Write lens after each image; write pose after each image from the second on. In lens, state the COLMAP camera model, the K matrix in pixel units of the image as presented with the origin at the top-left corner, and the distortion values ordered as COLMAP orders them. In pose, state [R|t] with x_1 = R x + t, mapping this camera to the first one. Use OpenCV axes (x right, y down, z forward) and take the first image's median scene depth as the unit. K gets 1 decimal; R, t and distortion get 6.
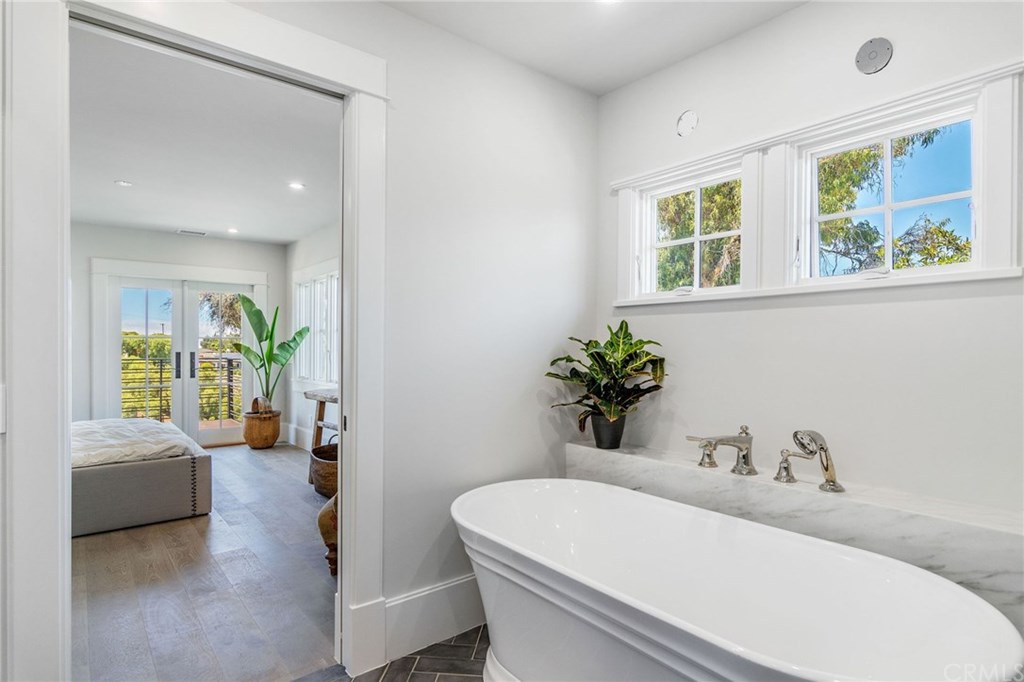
lens RADIAL K [[531.7, 0, 512.1], [0, 531.7, 342.2], [0, 0, 1]] dist [0.002453, 0.001093]
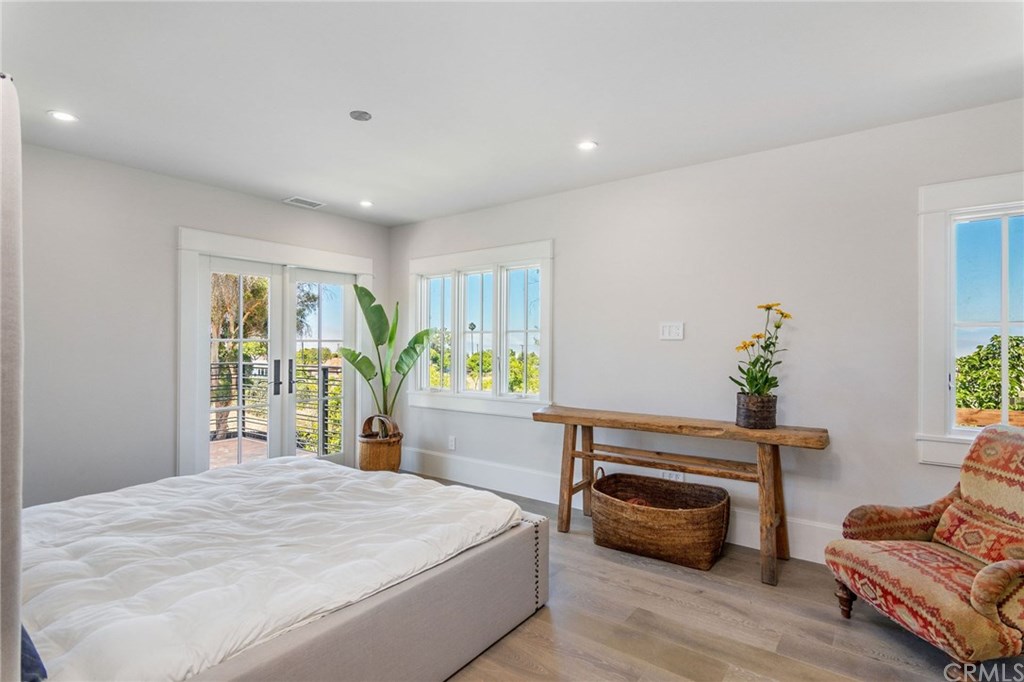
lens RADIAL K [[498.6, 0, 517.0], [0, 498.6, 339.4], [0, 0, 1]] dist [0.003482, 0.000593]
pose [[0.970831, 0.003939, 0.239732, -0.454936], [-0.003634, 0.999992, -0.001714, -0.010010], [-0.239737, 0.000793, 0.970838, 0.229540]]
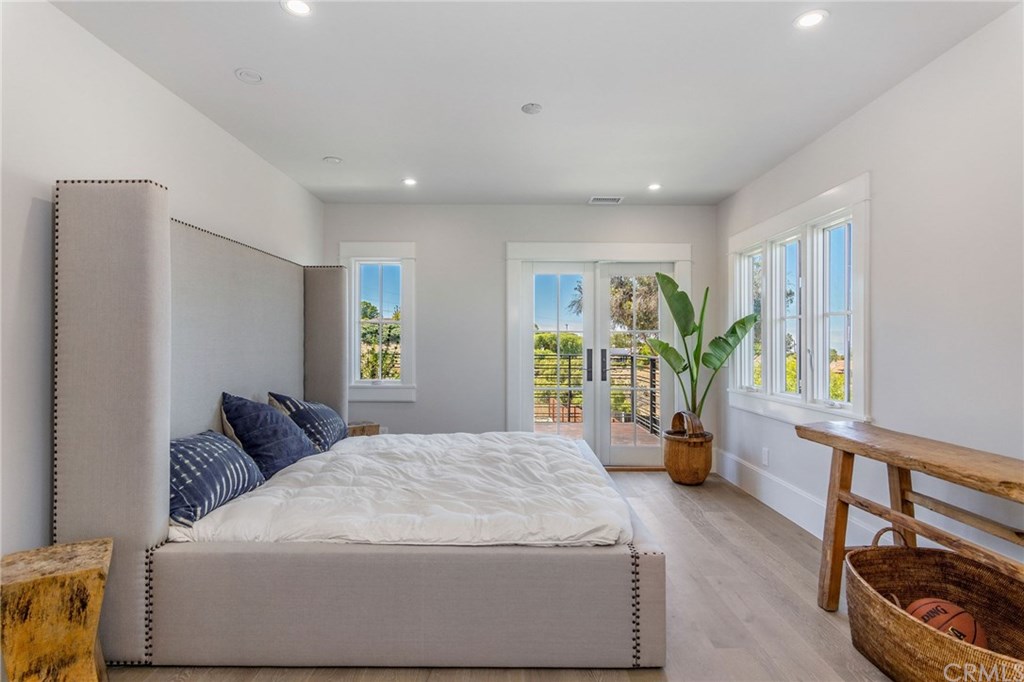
lens RADIAL K [[498.6, 0, 513.9], [0, 498.6, 336.7], [0, 0, 1]] dist [0.003482, 0.000593]
pose [[0.774291, -0.002558, -0.632825, -0.223481], [-0.000886, 0.999986, -0.005126, 0.003515], [0.632830, 0.004529, 0.774278, 0.320632]]
